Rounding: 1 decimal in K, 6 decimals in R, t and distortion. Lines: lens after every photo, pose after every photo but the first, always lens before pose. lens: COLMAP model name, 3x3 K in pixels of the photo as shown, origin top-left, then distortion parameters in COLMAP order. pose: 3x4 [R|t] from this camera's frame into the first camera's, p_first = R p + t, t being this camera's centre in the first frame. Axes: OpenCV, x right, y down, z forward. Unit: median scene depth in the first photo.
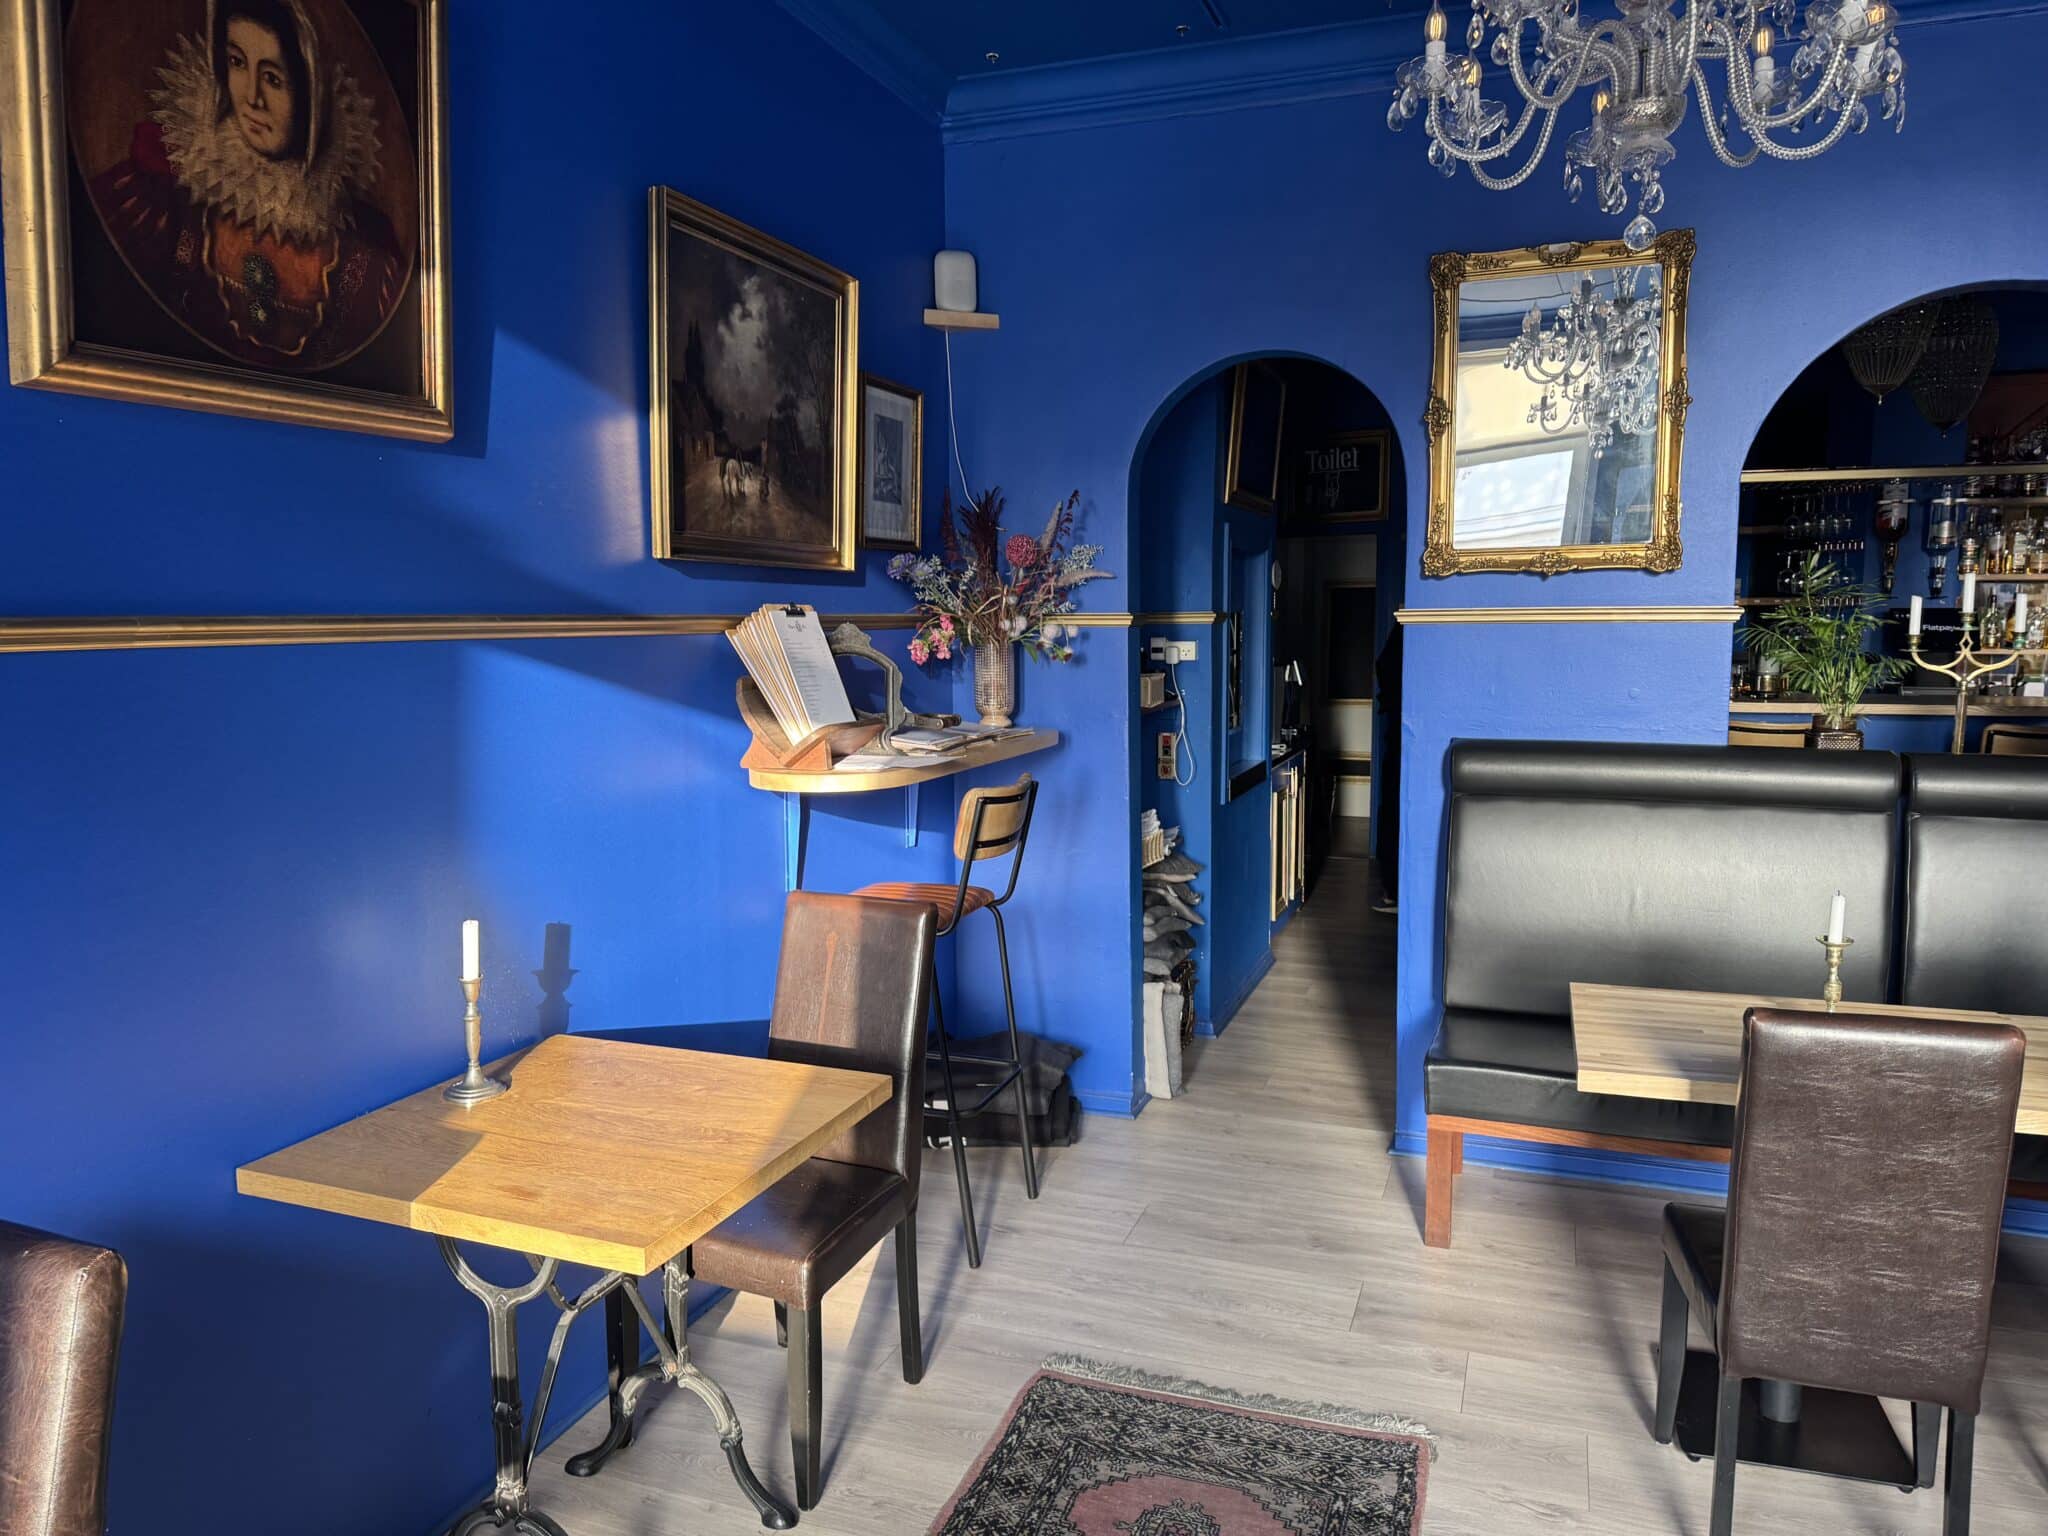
lens RADIAL K [[1452.4, 0, 1024.7], [0, 1452.4, 762.7], [0, 0, 1]] dist [0.026862, -0.025726]
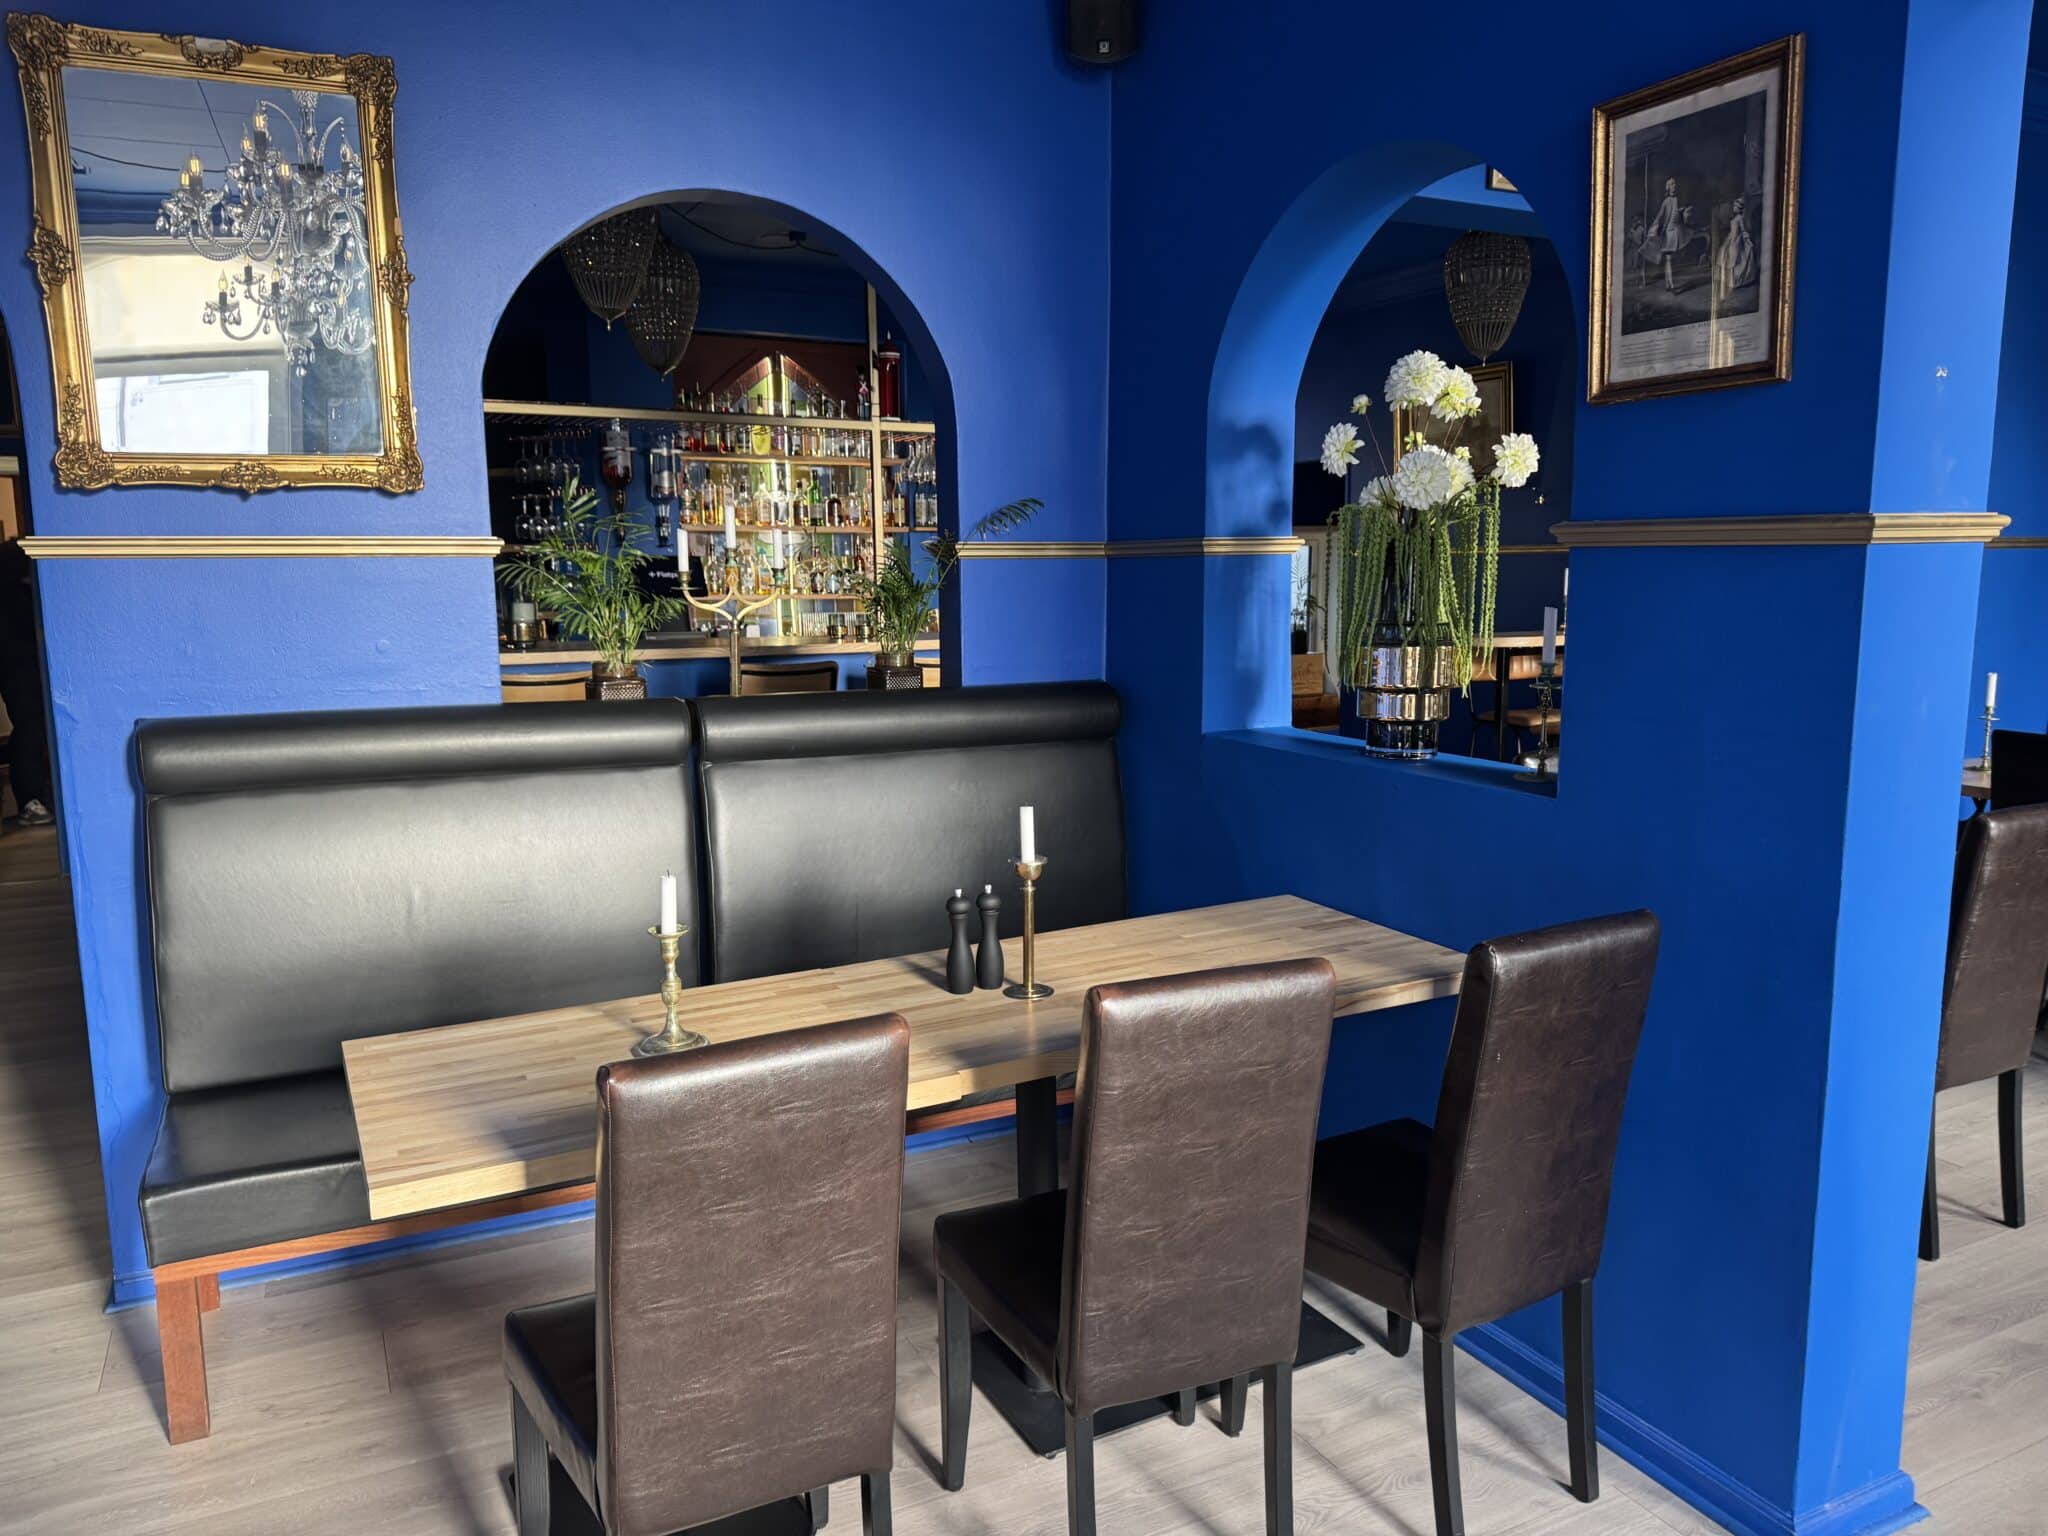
lens RADIAL K [[1453.6, 0, 1033.6], [0, 1453.6, 771.7], [0, 0, 1]] dist [-0.000939, 0.005484]
pose [[0.681194, -0.104992, 0.724535, 0.089070], [0.082880, 0.994360, 0.066169, -0.003018], [-0.727396, 0.014976, 0.686054, 0.227177]]
